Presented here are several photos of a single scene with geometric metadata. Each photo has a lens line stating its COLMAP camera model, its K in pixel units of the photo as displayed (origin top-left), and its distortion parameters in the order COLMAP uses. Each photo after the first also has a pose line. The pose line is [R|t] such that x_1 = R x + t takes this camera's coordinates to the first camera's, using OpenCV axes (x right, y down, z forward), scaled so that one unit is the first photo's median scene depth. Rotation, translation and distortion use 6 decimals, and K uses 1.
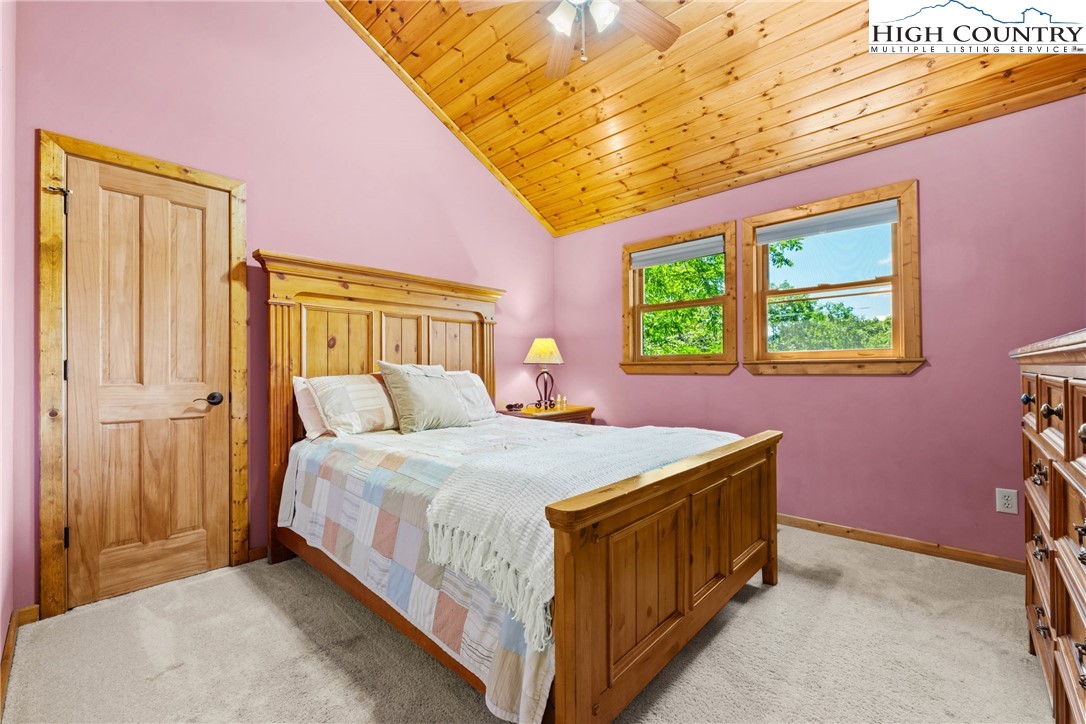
lens RADIAL K [[445.6, 0, 543.2], [0, 445.6, 365.3], [0, 0, 1]] dist [-0.002031, -0.000286]
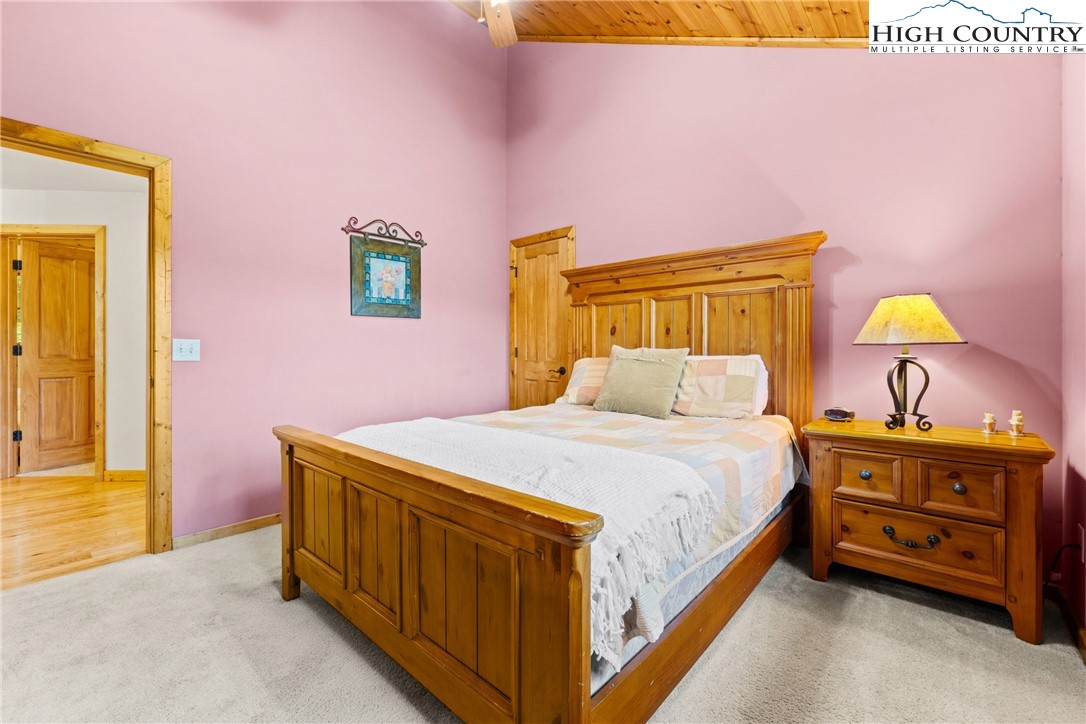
lens RADIAL K [[452.6, 0, 539.3], [0, 452.6, 356.4], [0, 0, 1]] dist [0.001413, 0.000101]
pose [[0.012786, 0.011782, -0.999849, 0.735745], [0.005166, 0.999916, 0.011848, 0.003687], [0.999905, -0.005316, 0.012724, 0.761935]]
